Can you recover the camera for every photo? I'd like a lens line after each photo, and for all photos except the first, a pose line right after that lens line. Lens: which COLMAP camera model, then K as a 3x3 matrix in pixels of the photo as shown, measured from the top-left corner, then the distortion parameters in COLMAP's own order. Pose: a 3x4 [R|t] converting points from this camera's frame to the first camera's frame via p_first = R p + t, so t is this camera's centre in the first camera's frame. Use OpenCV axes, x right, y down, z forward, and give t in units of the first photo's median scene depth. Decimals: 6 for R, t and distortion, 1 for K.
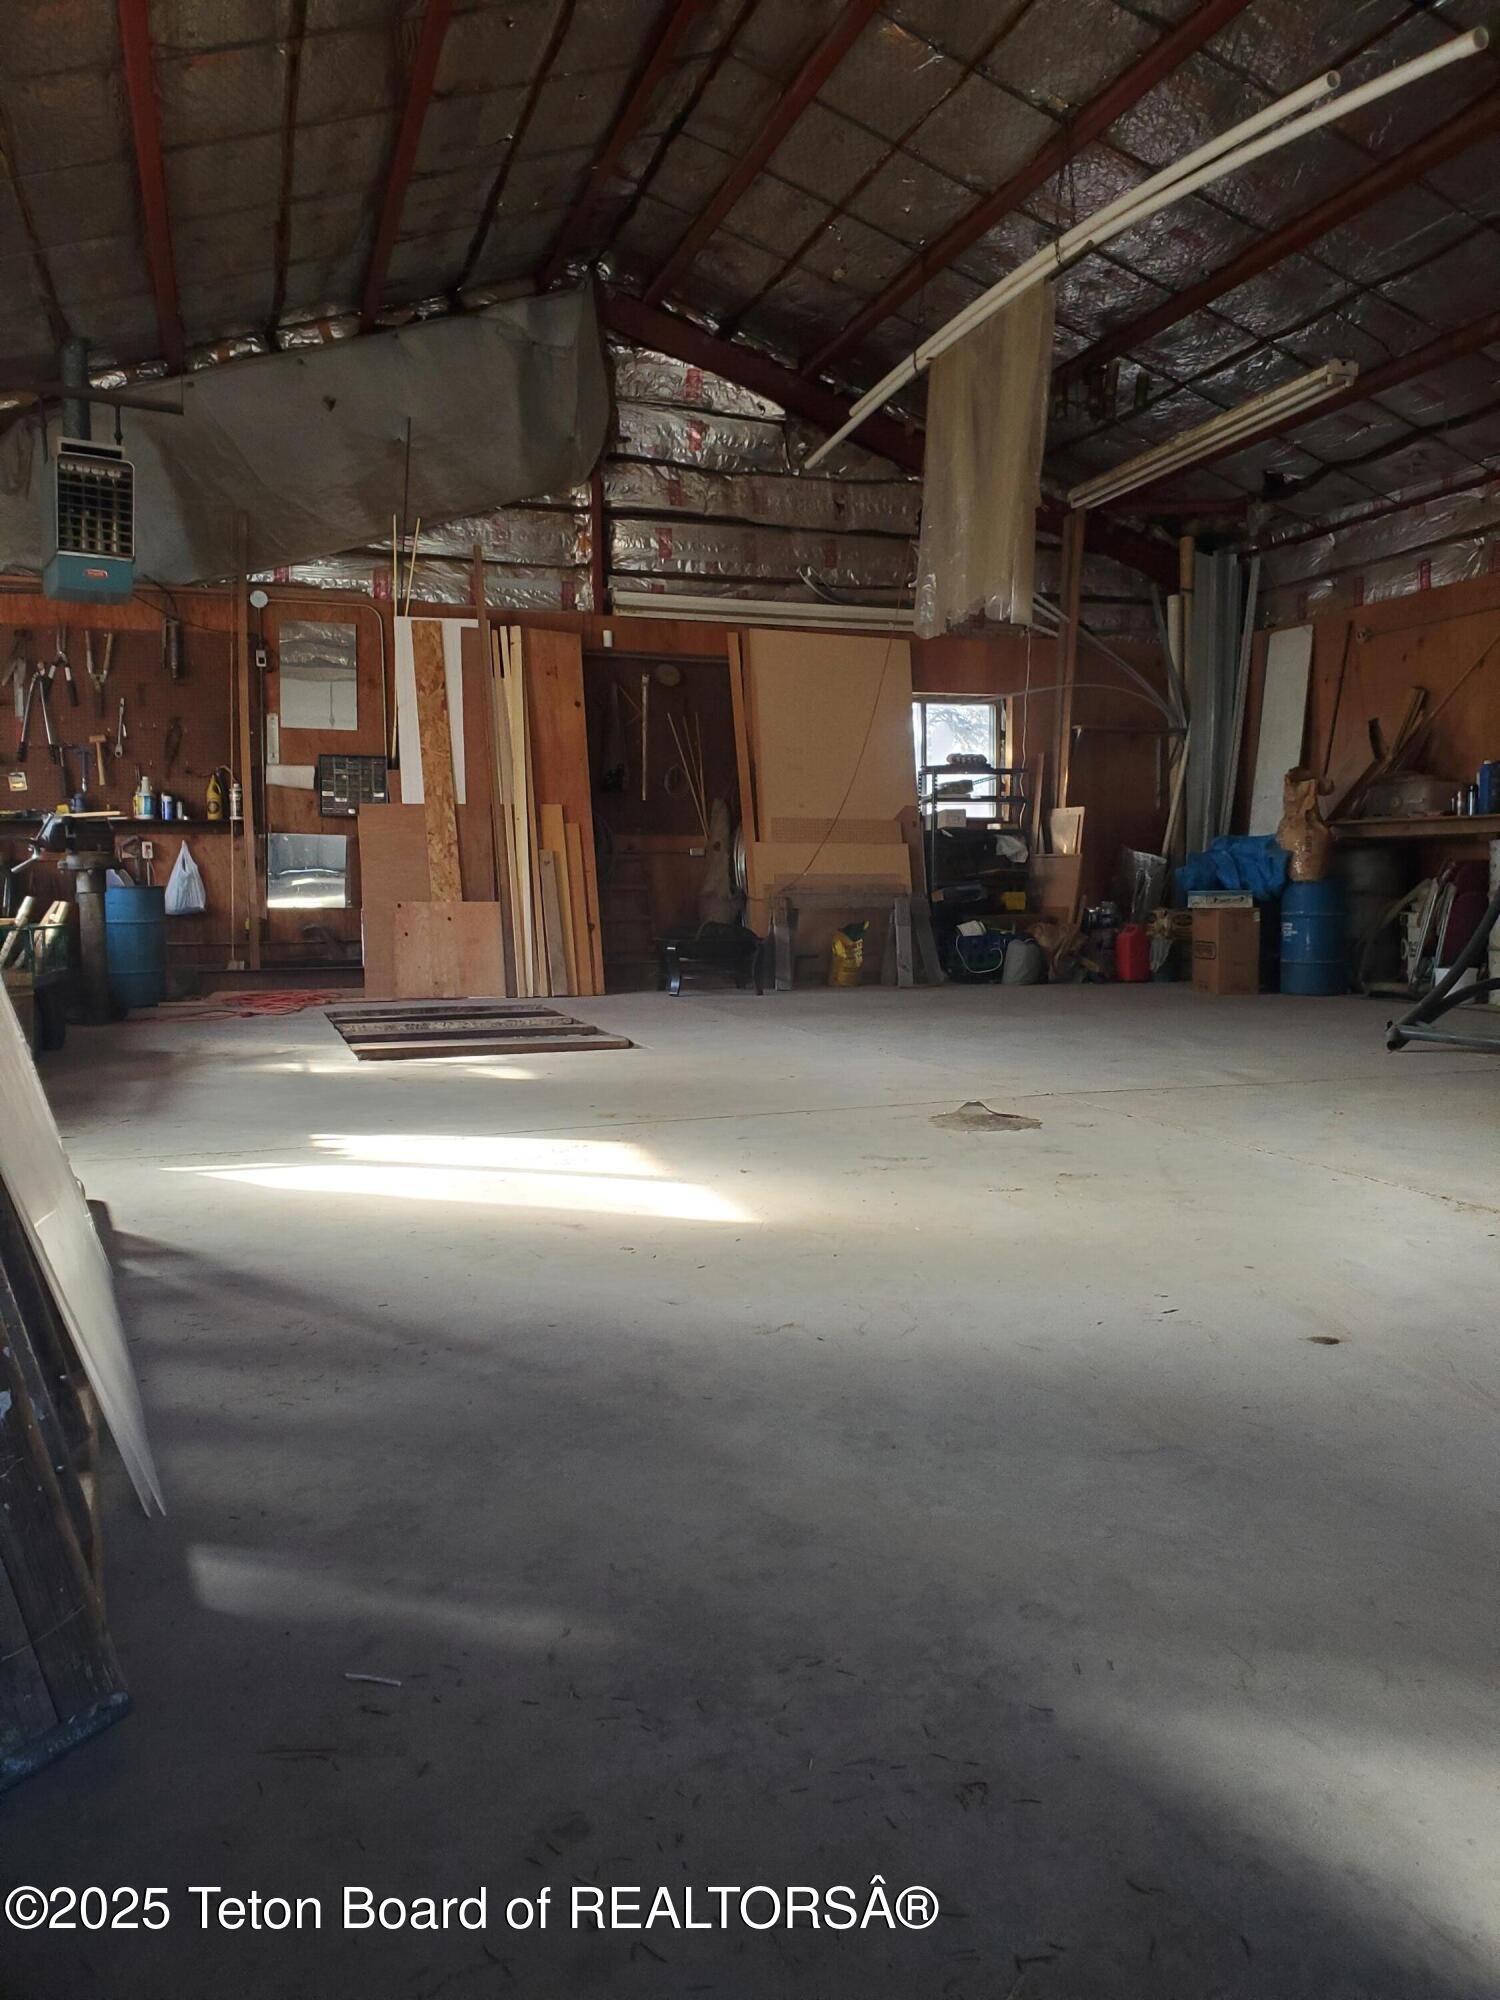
lens RADIAL K [[1543.3, 0, 746.4], [0, 1543.3, 988.5], [0, 0, 1]] dist [-0.007699, -0.002405]
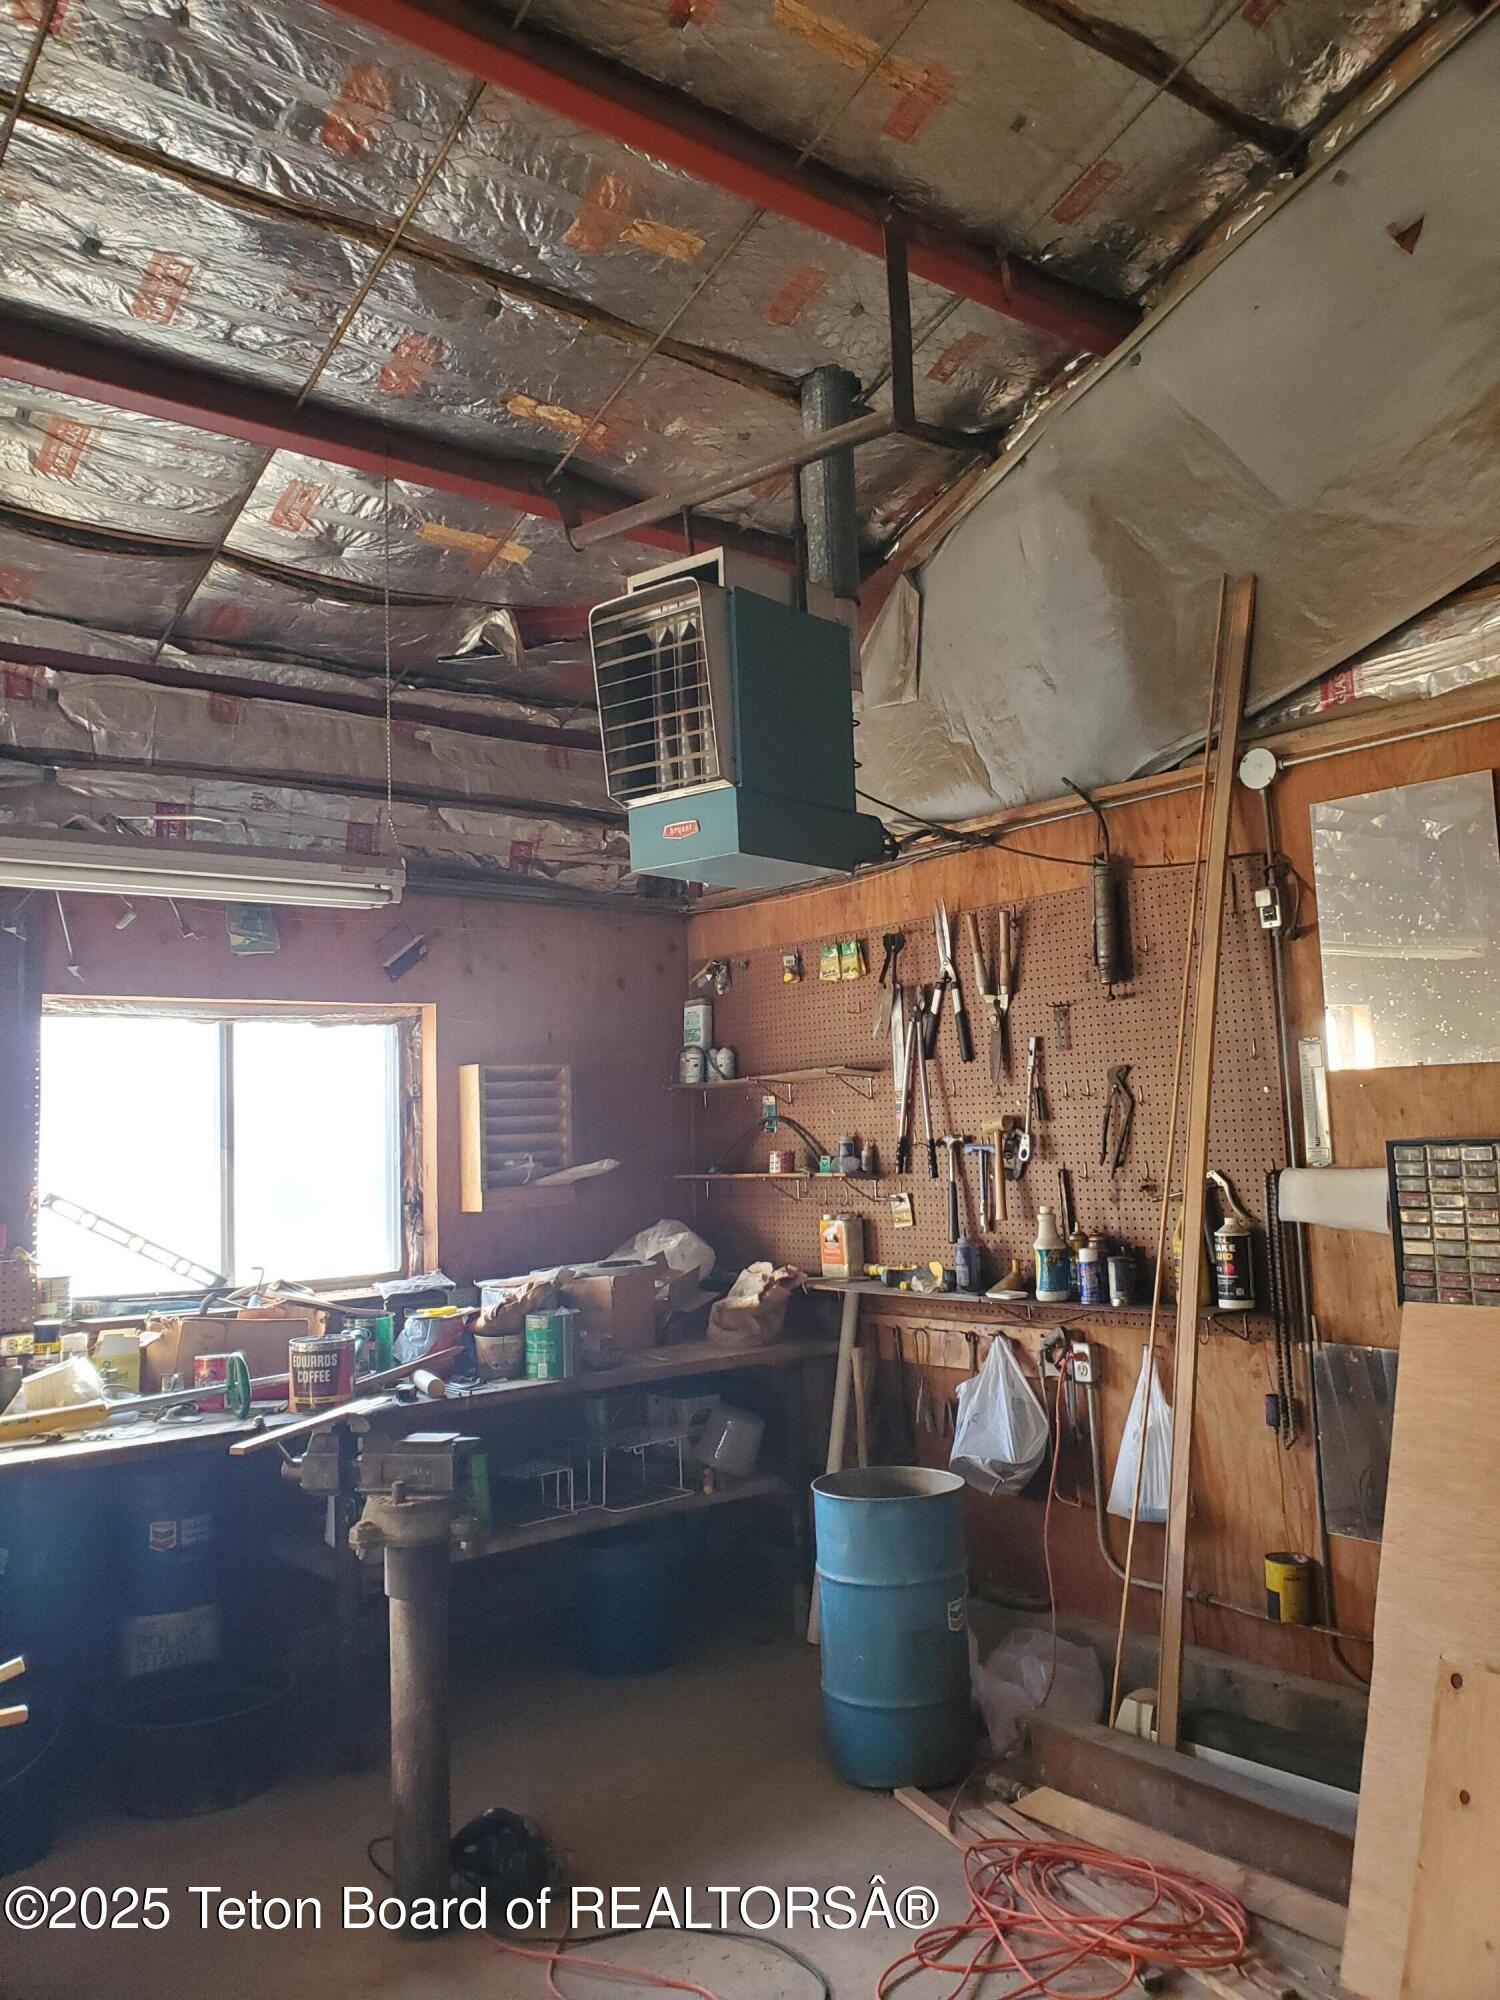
lens RADIAL K [[1543.3, 0, 746.4], [0, 1543.3, 988.5], [0, 0, 1]] dist [-0.007699, -0.002405]
pose [[0.359023, -0.104674, -0.927441, 0.012383], [-0.024941, 0.992260, -0.121645, -0.141326], [0.932995, 0.066804, 0.353633, 0.735444]]
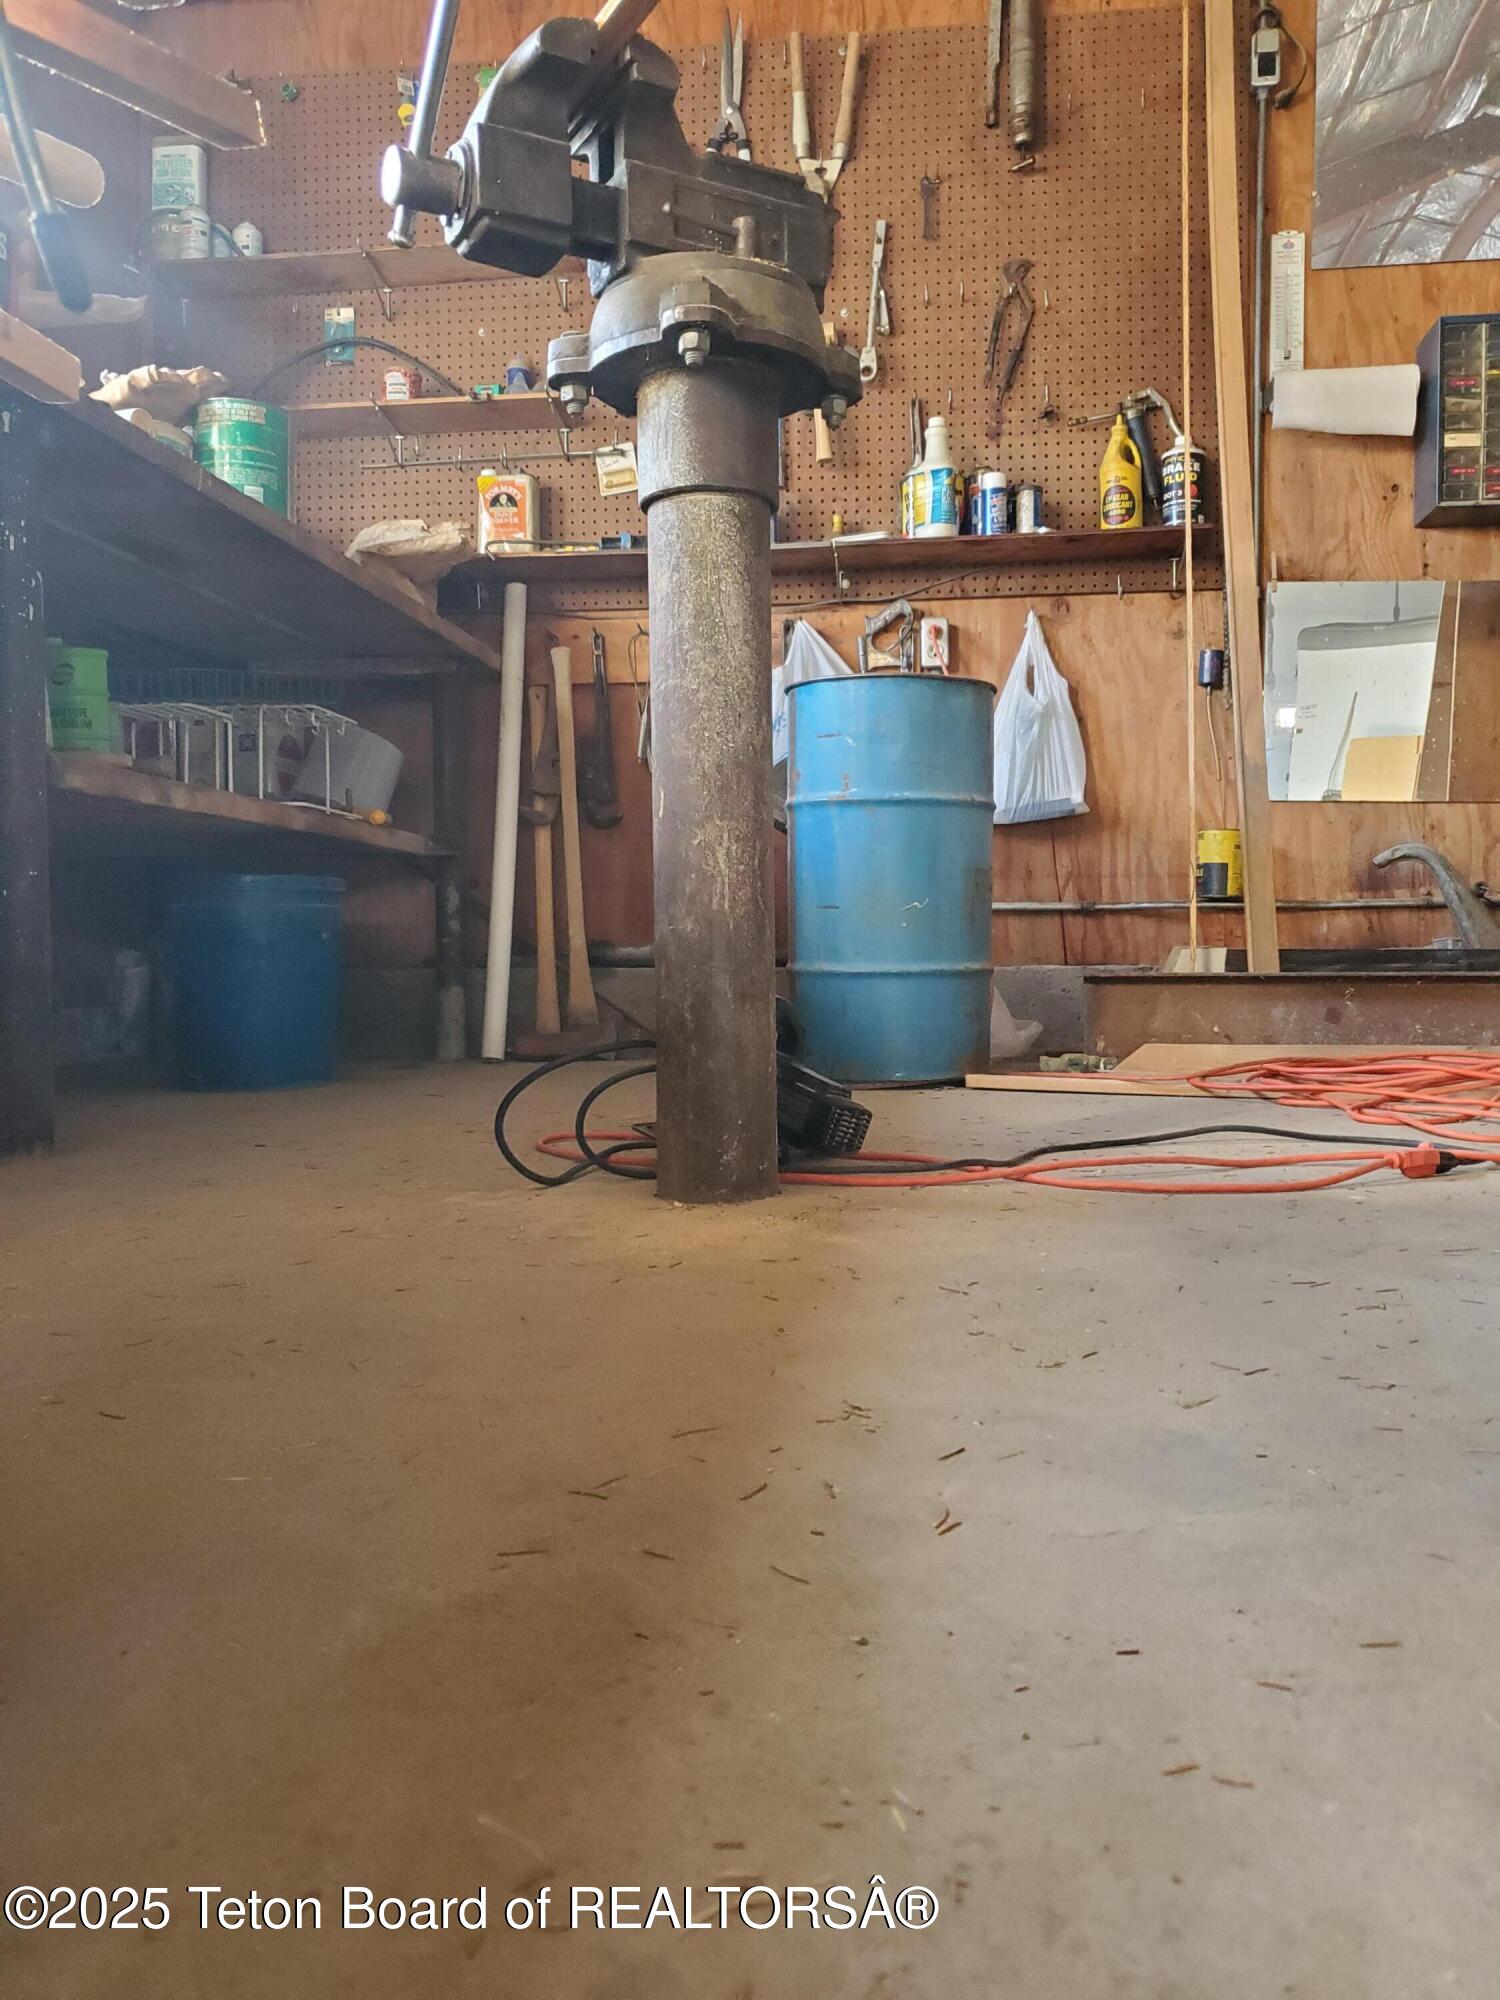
lens RADIAL K [[1512.8, 0, 795.5], [0, 1512.8, 946.5], [0, 0, 1]] dist [-0.003271, 0.089282]
pose [[0.905272, 0.003304, -0.424820, -0.267576], [-0.027224, 0.998366, -0.050248, -0.000111], [0.423959, 0.057054, 0.903882, 0.670456]]
